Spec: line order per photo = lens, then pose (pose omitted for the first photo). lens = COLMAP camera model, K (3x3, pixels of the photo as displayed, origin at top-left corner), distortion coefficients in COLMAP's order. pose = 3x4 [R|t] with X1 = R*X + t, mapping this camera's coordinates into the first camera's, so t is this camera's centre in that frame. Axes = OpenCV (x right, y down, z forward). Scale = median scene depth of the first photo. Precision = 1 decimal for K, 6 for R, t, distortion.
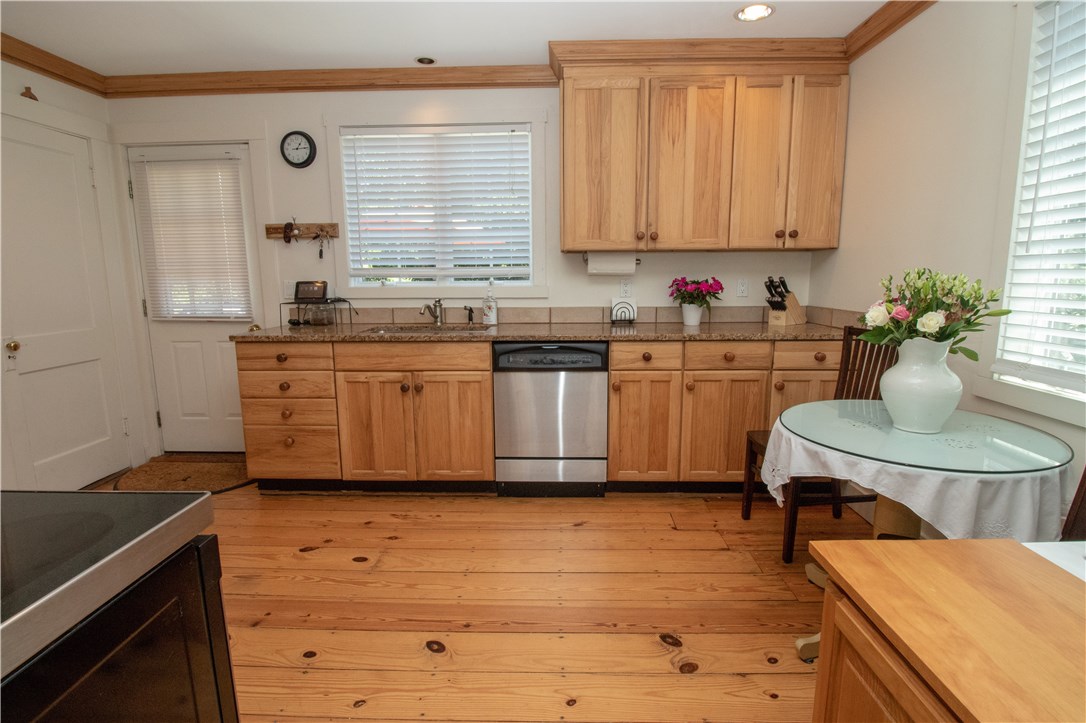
lens RADIAL K [[512.0, 0, 545.3], [0, 512.0, 359.8], [0, 0, 1]] dist [-0.007797, -0.006317]
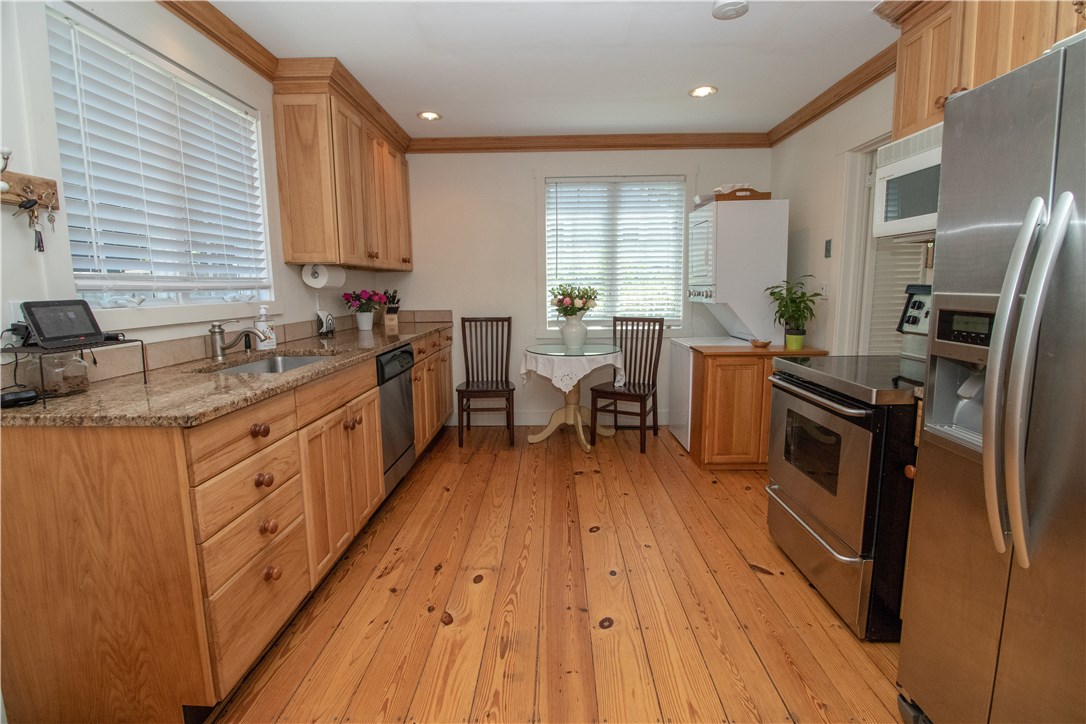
lens RADIAL K [[512.0, 0, 539.0], [0, 512.0, 364.5], [0, 0, 1]] dist [-0.007797, -0.006317]
pose [[0.004312, -0.144001, 0.989568, -1.046289], [0.173480, 0.974680, 0.141078, -0.099857], [-0.984828, 0.171062, 0.029184, 0.657046]]
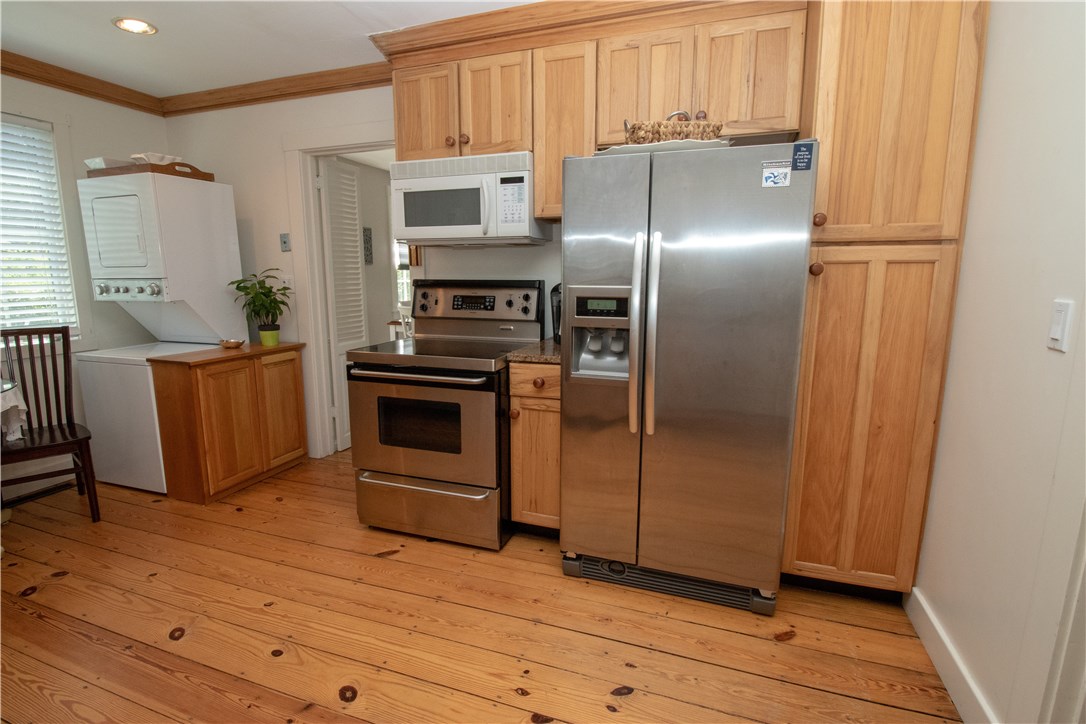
lens RADIAL K [[512.0, 0, 539.9], [0, 512.0, 360.1], [0, 0, 1]] dist [-0.007797, -0.006317]
pose [[-0.950688, -0.044247, 0.306977, -0.772556], [0.057431, 0.947540, 0.314436, -0.160667], [-0.304786, 0.316560, -0.898274, 0.971294]]
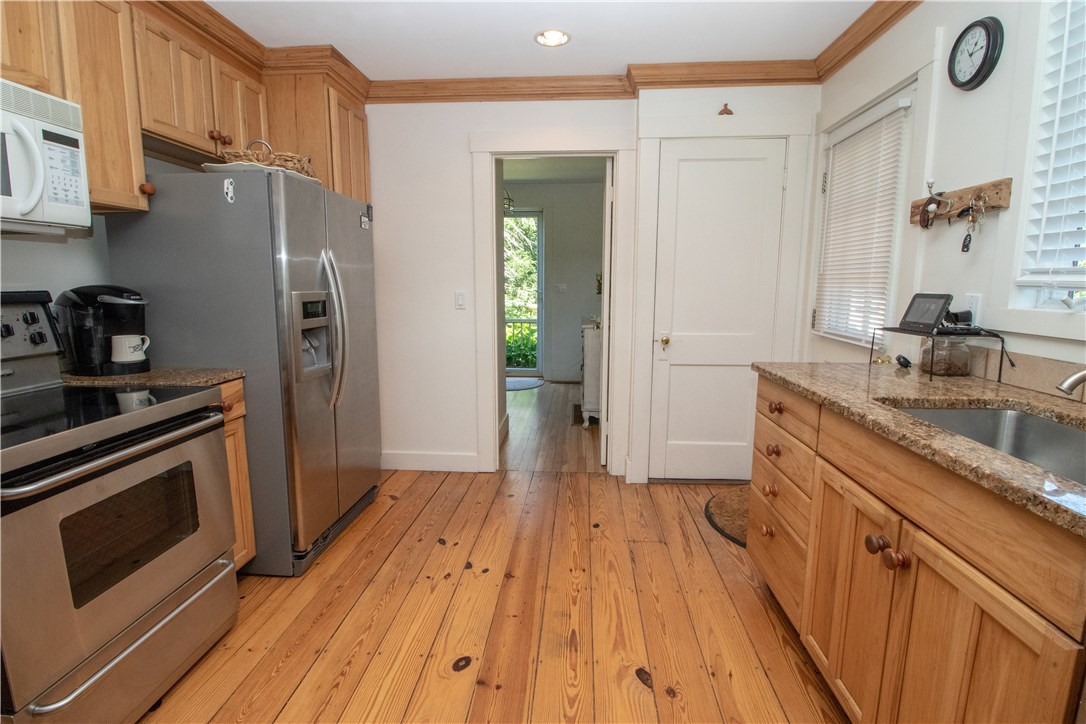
lens RADIAL K [[512.0, 0, 554.9], [0, 512.0, 365.6], [0, 0, 1]] dist [-0.007797, -0.006317]
pose [[-0.023265, 0.165249, -0.985978, 0.132792], [-0.164692, 0.972137, 0.166815, -0.118492], [0.986071, 0.166263, 0.004598, 0.695338]]
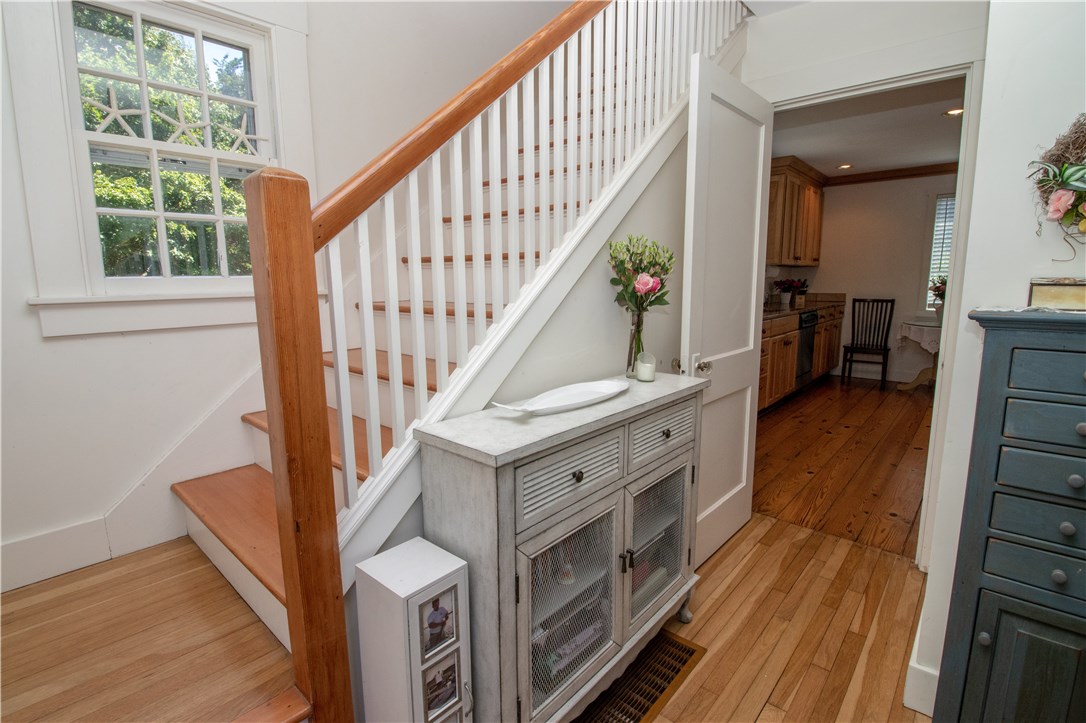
lens RADIAL K [[512.0, 0, 547.8], [0, 512.0, 358.1], [0, 0, 1]] dist [-0.007797, -0.006317]
pose [[0.636771, -0.117086, 0.762111, -2.060406], [0.128491, 0.990696, 0.044847, -0.073321], [-0.760272, 0.069367, 0.645891, 0.503908]]
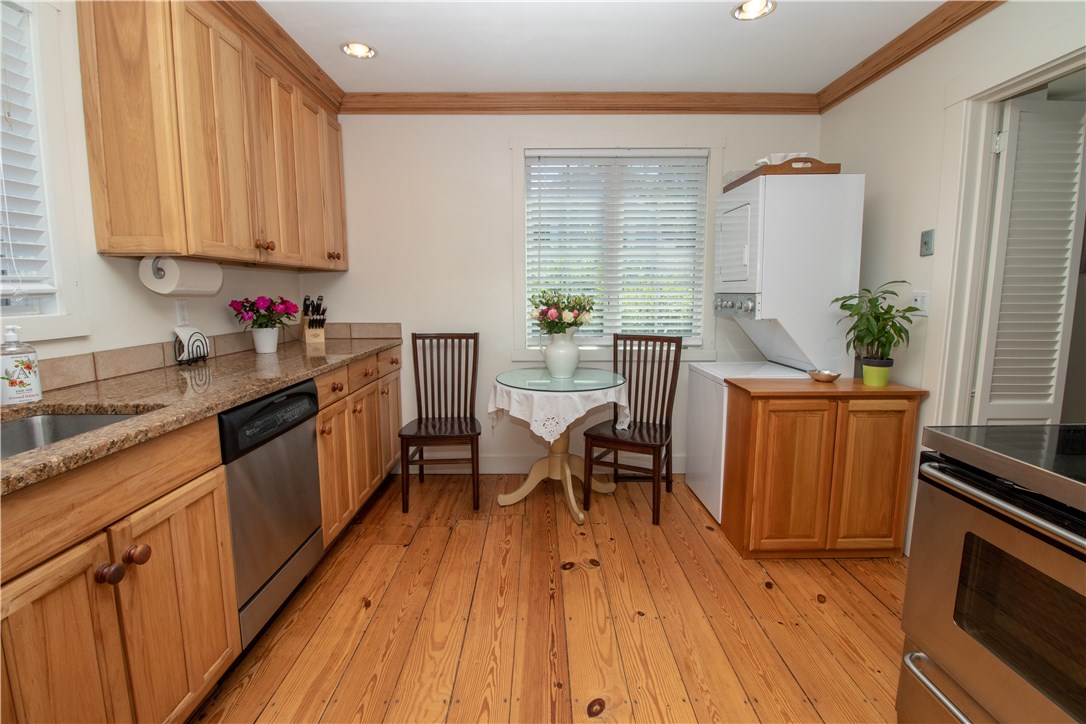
lens RADIAL K [[512.0, 0, 540.2], [0, 512.0, 359.5], [0, 0, 1]] dist [-0.007797, -0.006317]
pose [[-0.023859, -0.127261, 0.991582, -0.646983], [0.164543, 0.977838, 0.129457, -0.104207], [-0.986081, 0.166246, -0.002390, 0.633728]]
